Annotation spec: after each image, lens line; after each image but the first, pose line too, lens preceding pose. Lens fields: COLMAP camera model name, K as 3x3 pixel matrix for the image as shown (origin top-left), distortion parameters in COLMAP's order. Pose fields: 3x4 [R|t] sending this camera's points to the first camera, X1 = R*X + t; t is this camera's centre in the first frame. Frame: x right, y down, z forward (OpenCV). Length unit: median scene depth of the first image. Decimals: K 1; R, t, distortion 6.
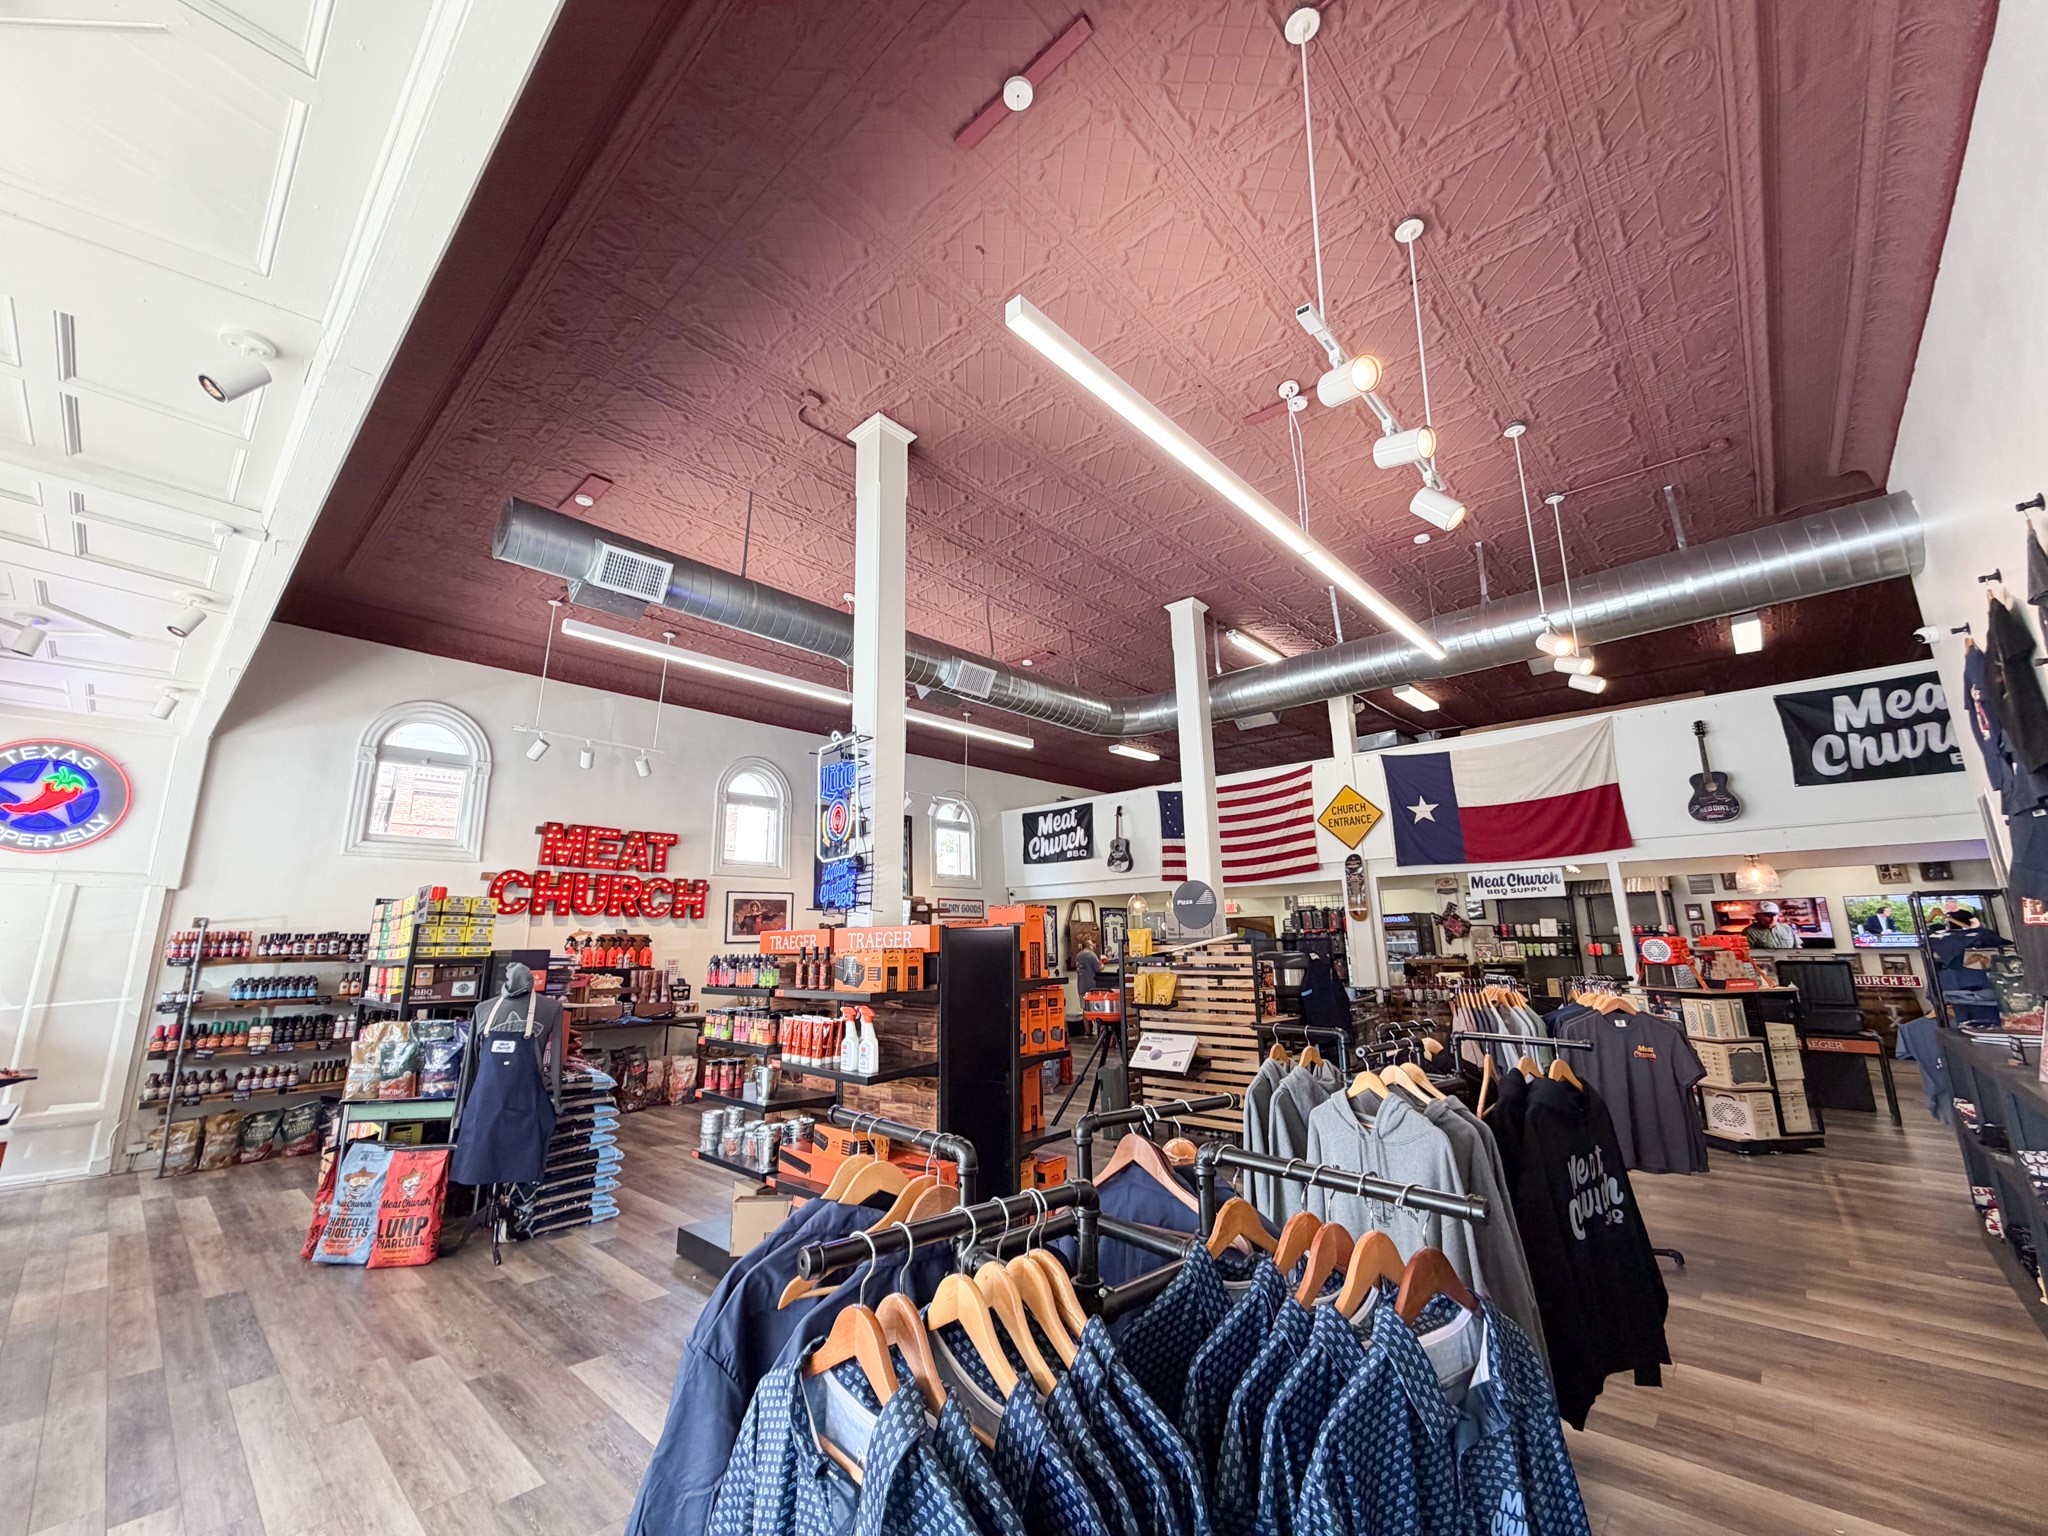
lens RADIAL K [[820.0, 0, 1025.5], [0, 820.0, 770.6], [0, 0, 1]] dist [-0.000953, 0.000641]
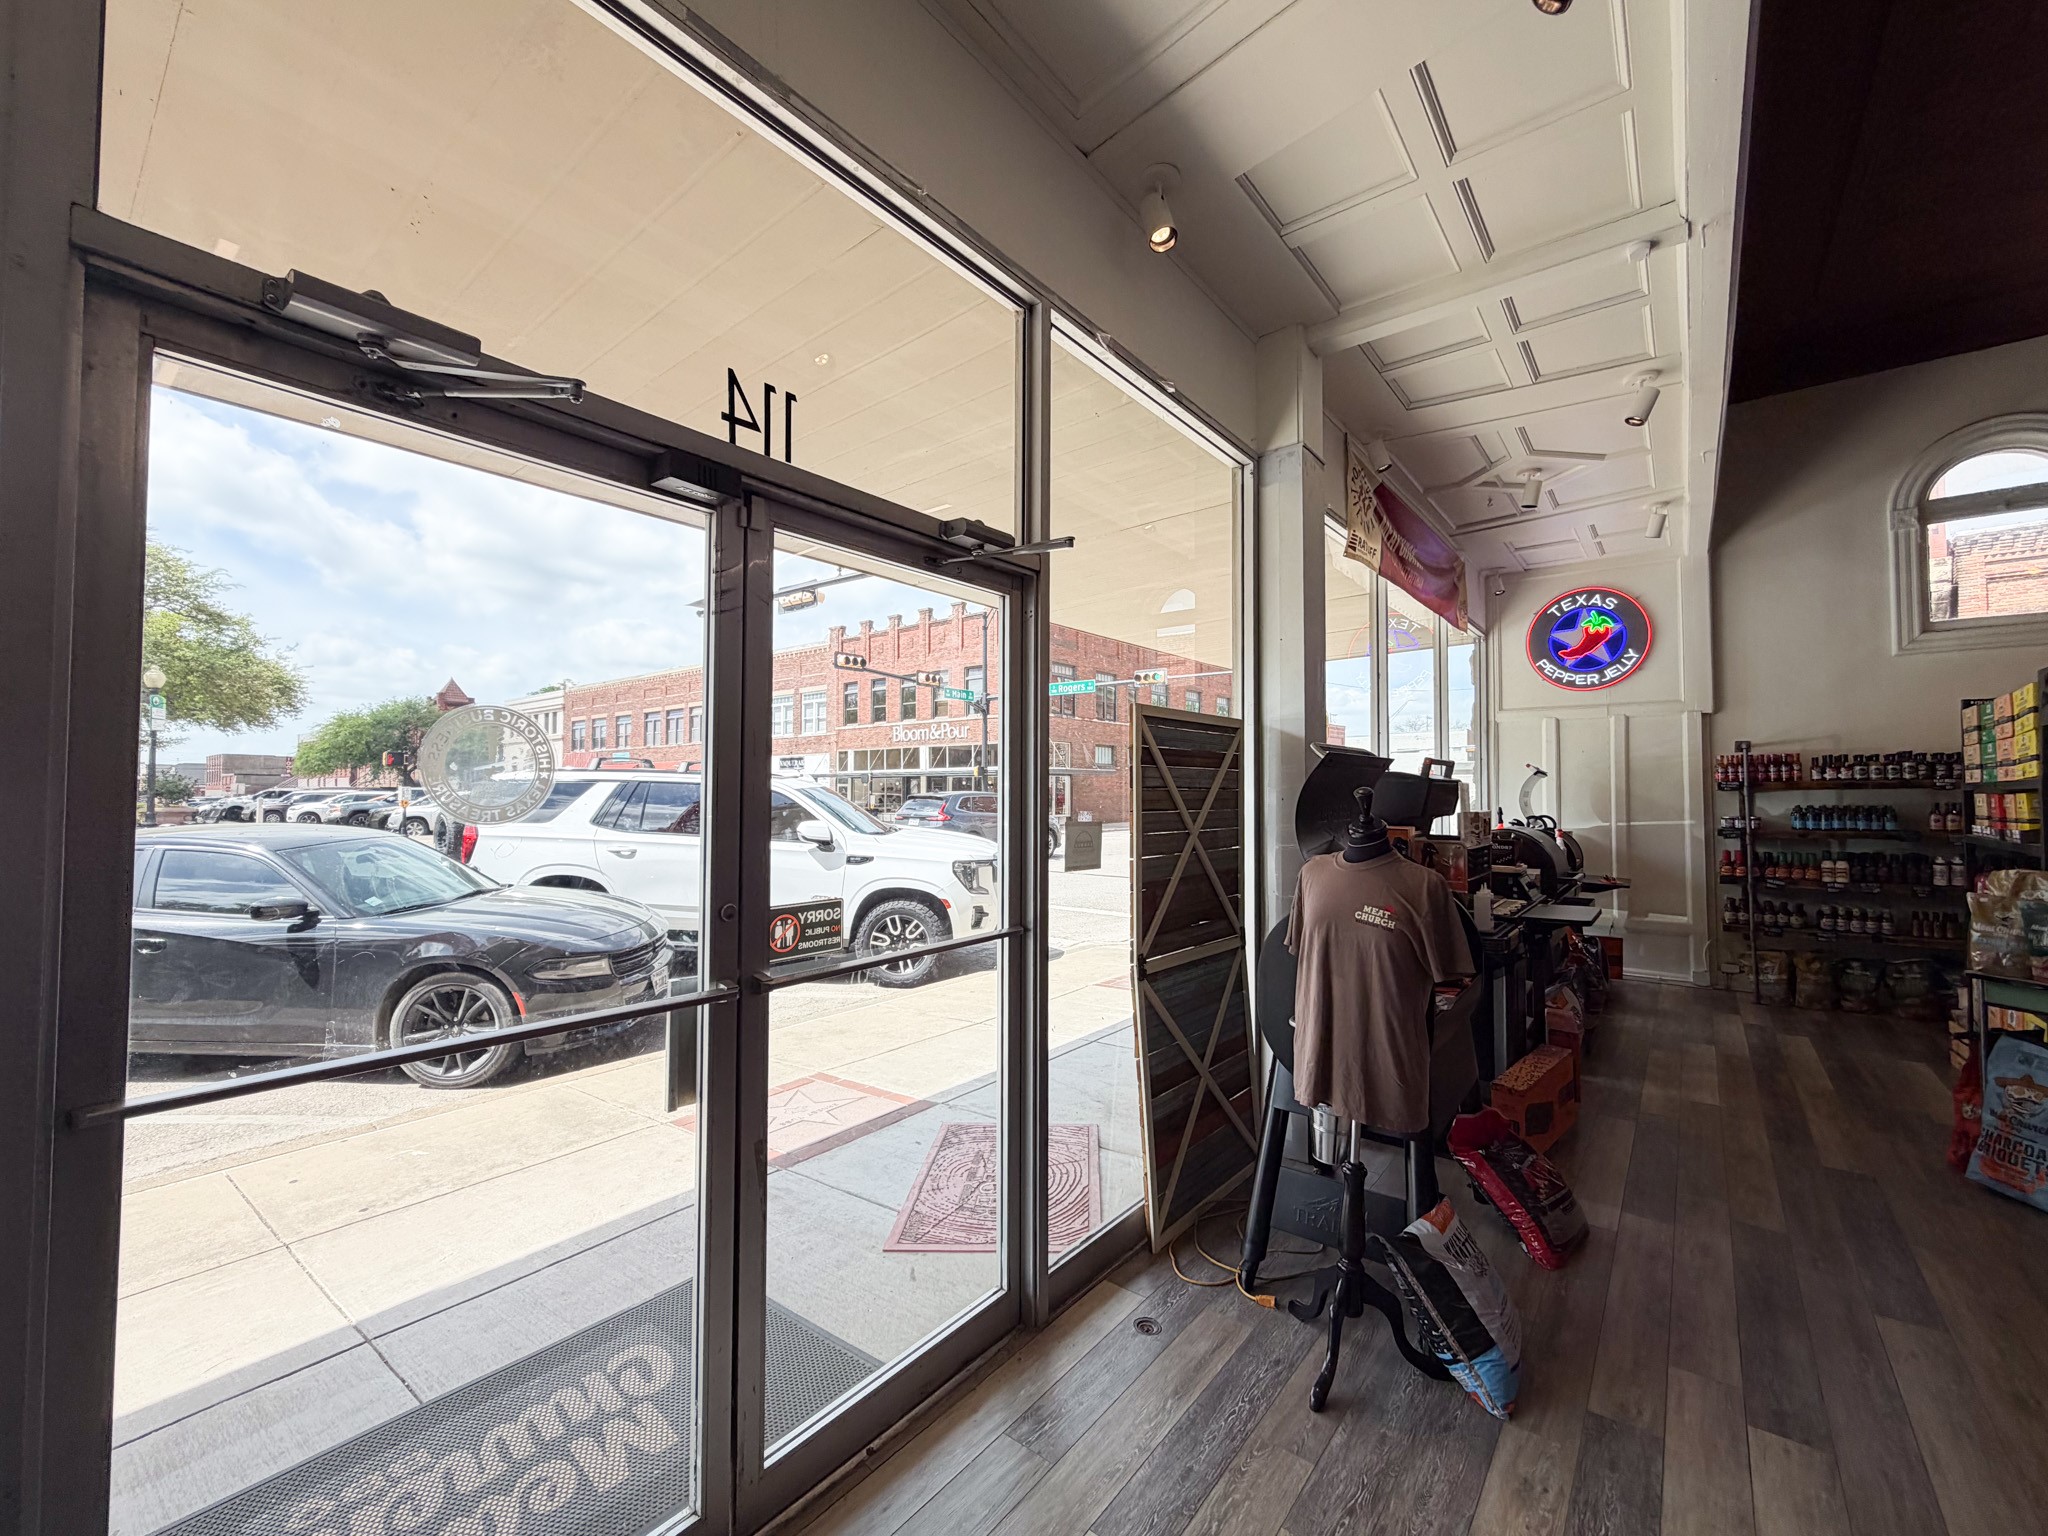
lens RADIAL K [[820.0, 0, 1027.3], [0, 820.0, 769.0], [0, 0, 1]] dist [-0.000953, 0.000641]
pose [[0.057081, -0.019647, -0.998176, -0.128262], [0.208532, 0.977988, -0.007325, 0.050799], [0.976348, -0.207734, 0.059922, 0.151936]]
